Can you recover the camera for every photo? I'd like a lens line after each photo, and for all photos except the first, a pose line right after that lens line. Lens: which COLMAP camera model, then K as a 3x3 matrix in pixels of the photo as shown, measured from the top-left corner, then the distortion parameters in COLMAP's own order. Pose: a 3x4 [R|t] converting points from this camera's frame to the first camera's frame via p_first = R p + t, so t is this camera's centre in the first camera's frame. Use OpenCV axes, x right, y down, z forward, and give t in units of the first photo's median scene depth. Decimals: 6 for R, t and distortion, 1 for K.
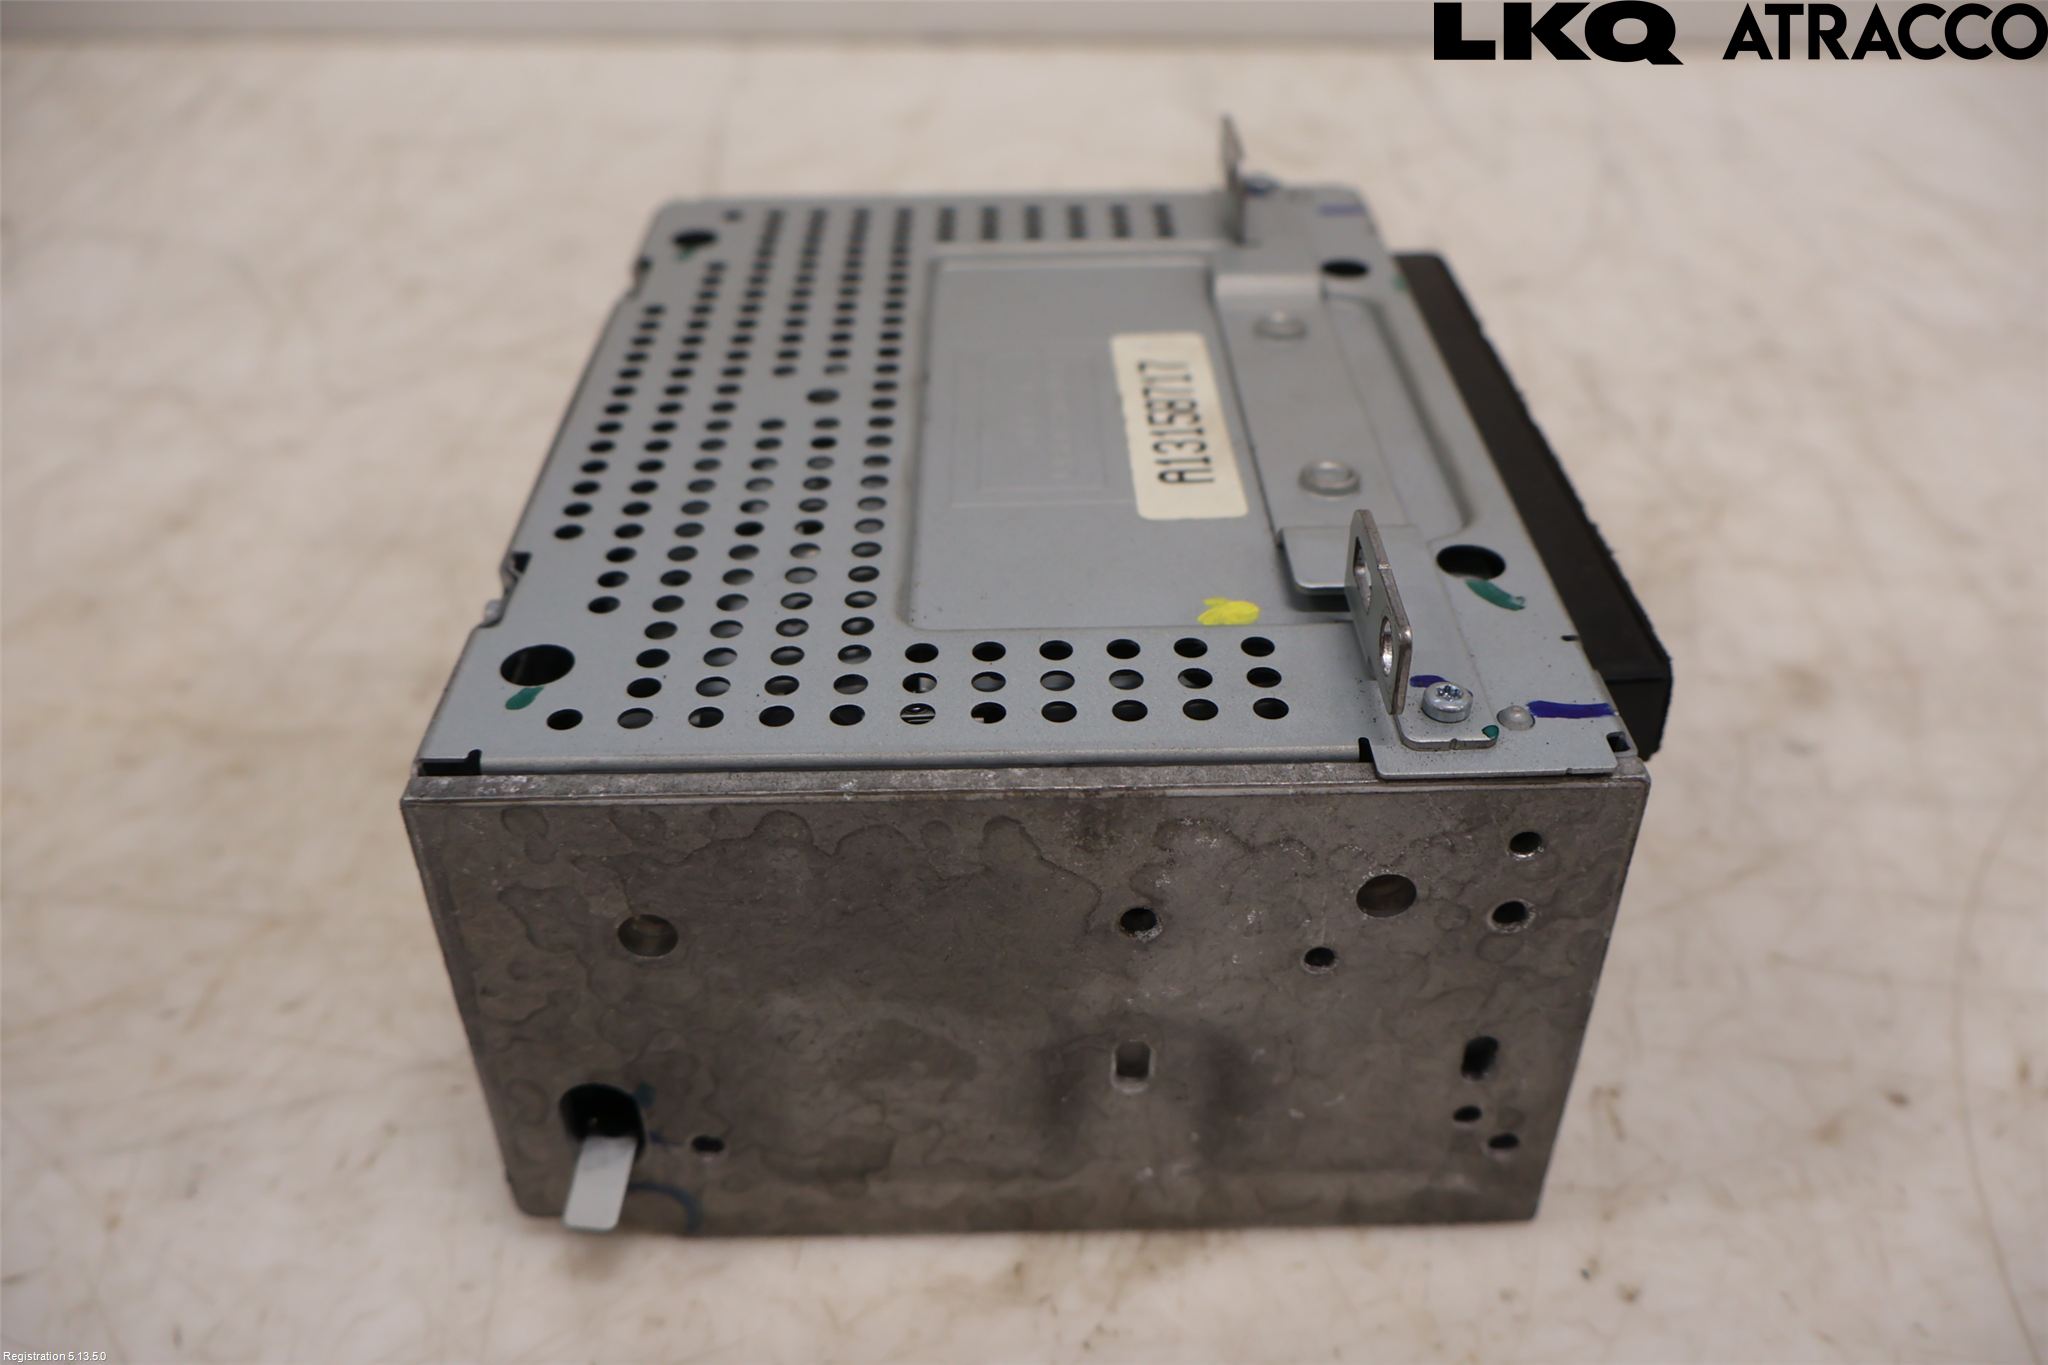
lens RADIAL K [[1712.1, 0, 1023.5], [0, 1712.1, 683.5], [0, 0, 1]] dist [0.012331, 0.002054]
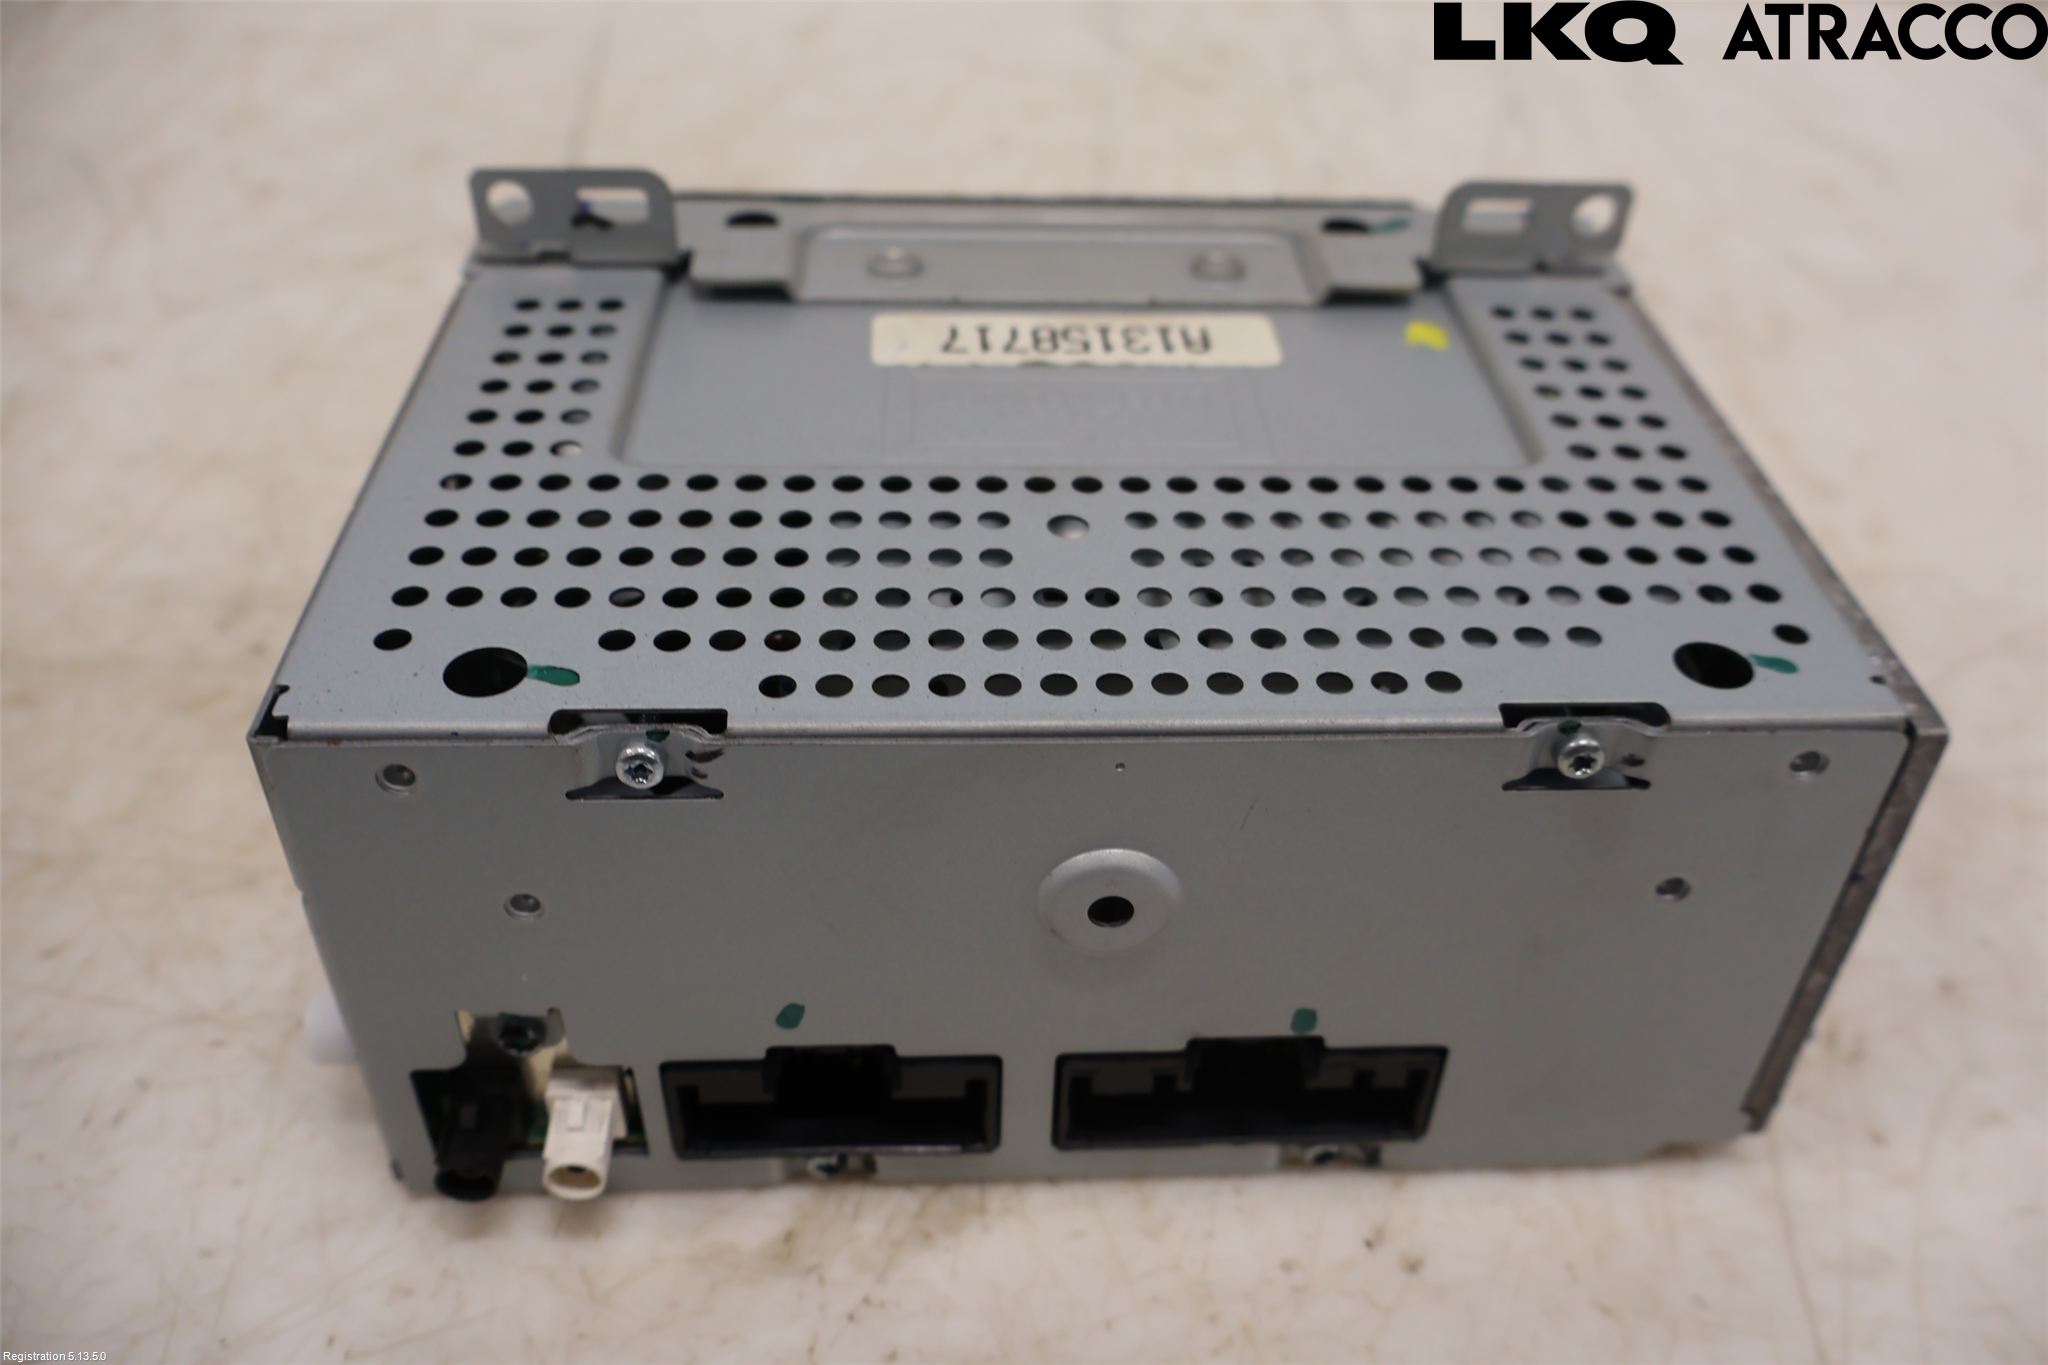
lens RADIAL K [[1712.1, 0, 1032.1], [0, 1712.1, 681.4], [0, 0, 1]] dist [0.012331, 0.002054]
pose [[-0.029172, -0.614445, 0.788420, -0.795407], [0.563158, 0.641556, 0.520825, -0.549357], [-0.825834, 0.459198, 0.327314, 0.786236]]
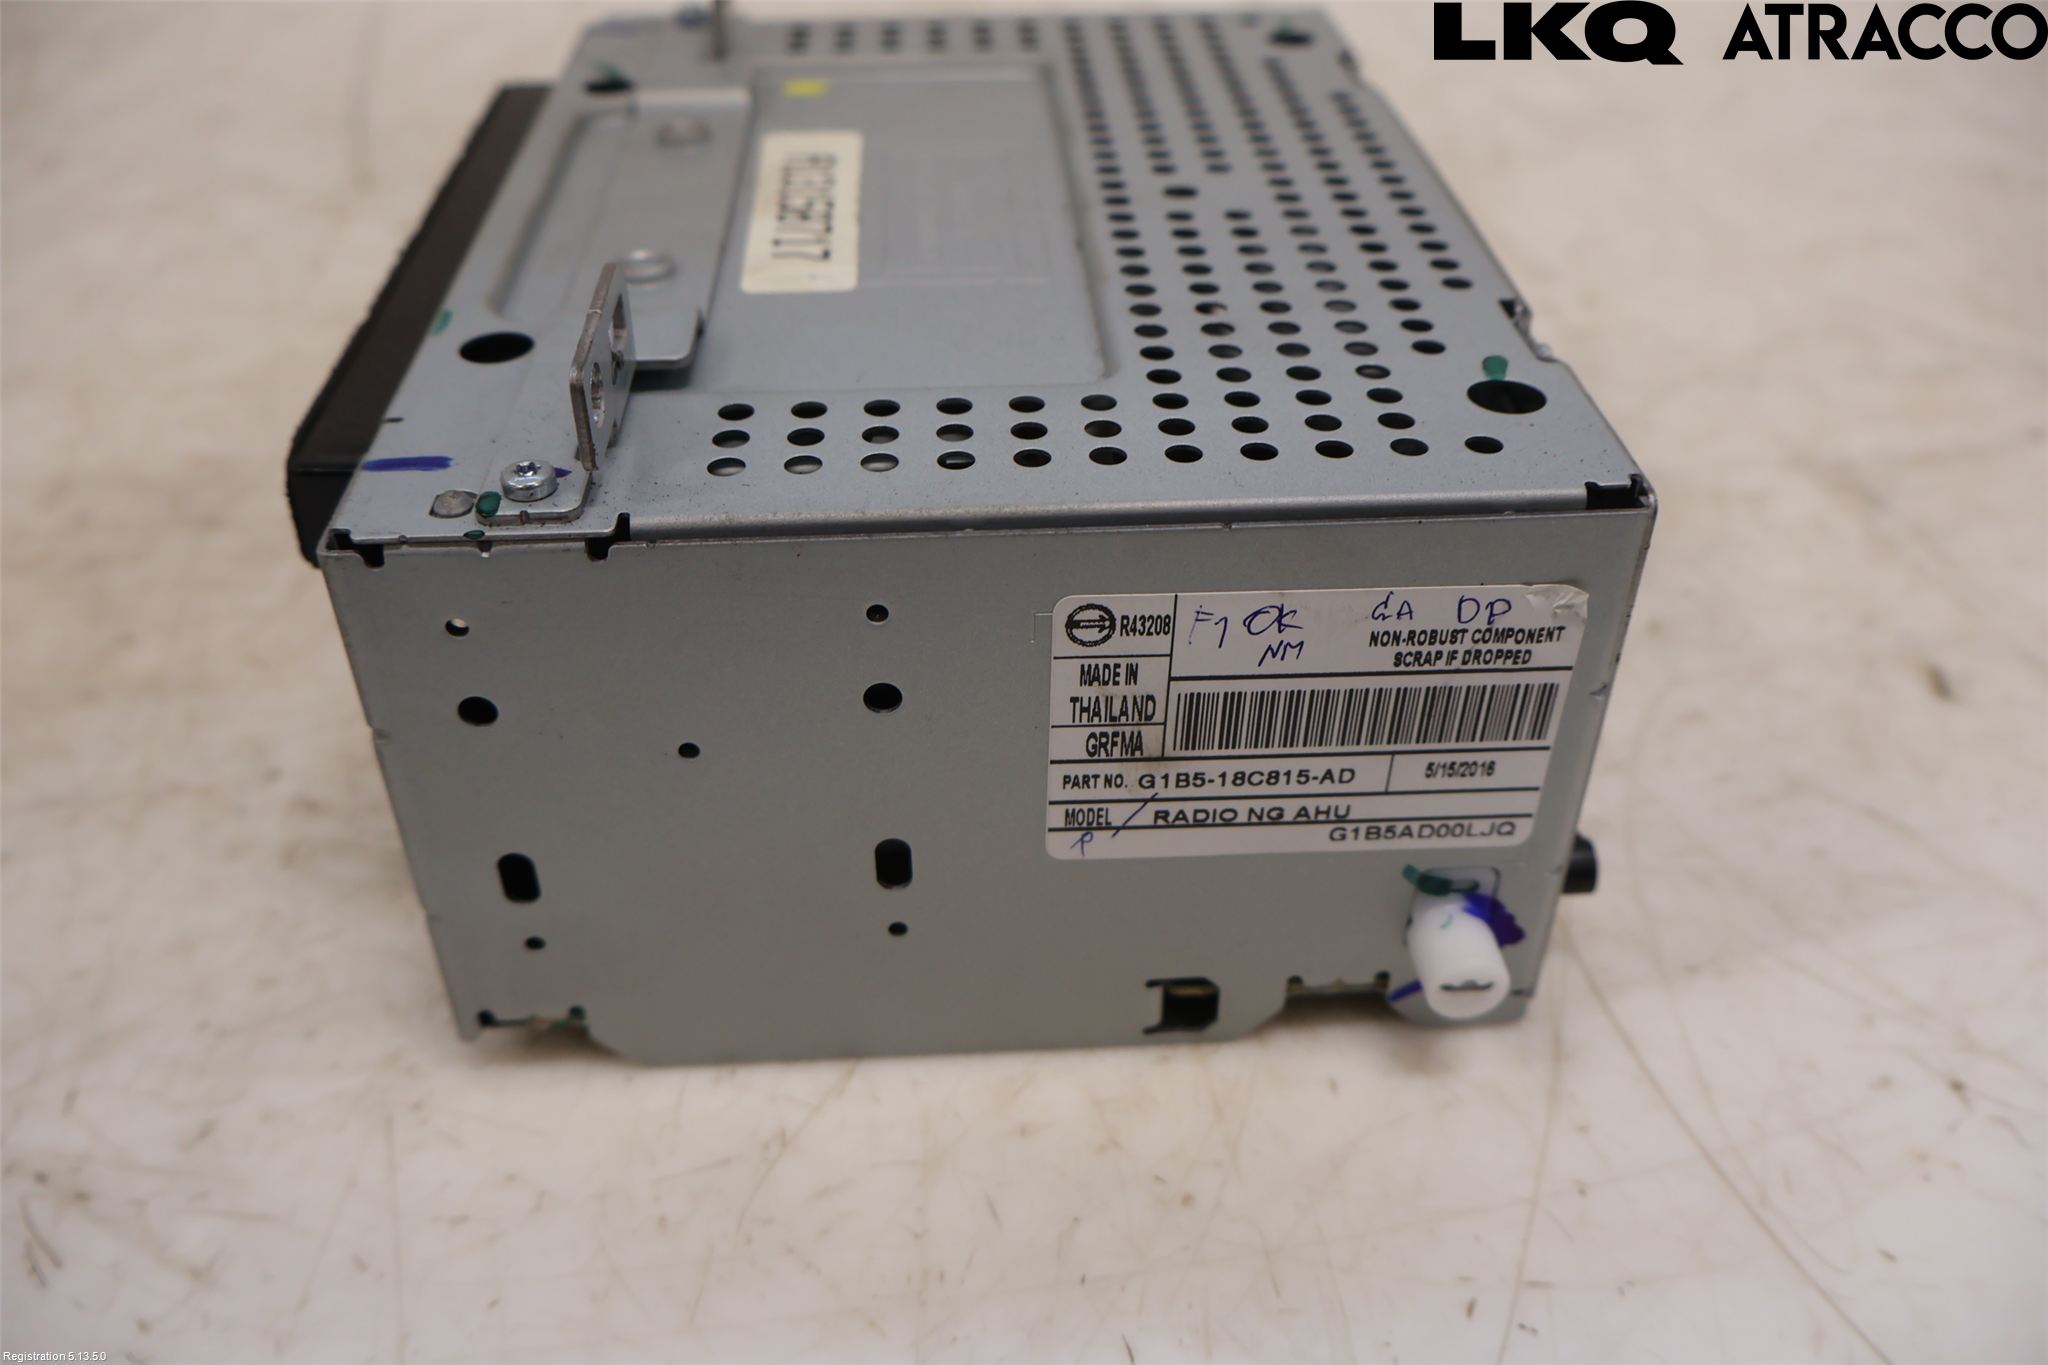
lens RADIAL K [[1712.1, 0, 1017.1], [0, 1712.1, 688.6], [0, 0, 1]] dist [0.012331, 0.002054]
pose [[-0.999234, 0.032332, -0.022036, 0.000536], [-0.011454, 0.296815, 0.954866, -0.976542], [0.037413, 0.954388, -0.296217, 1.531617]]
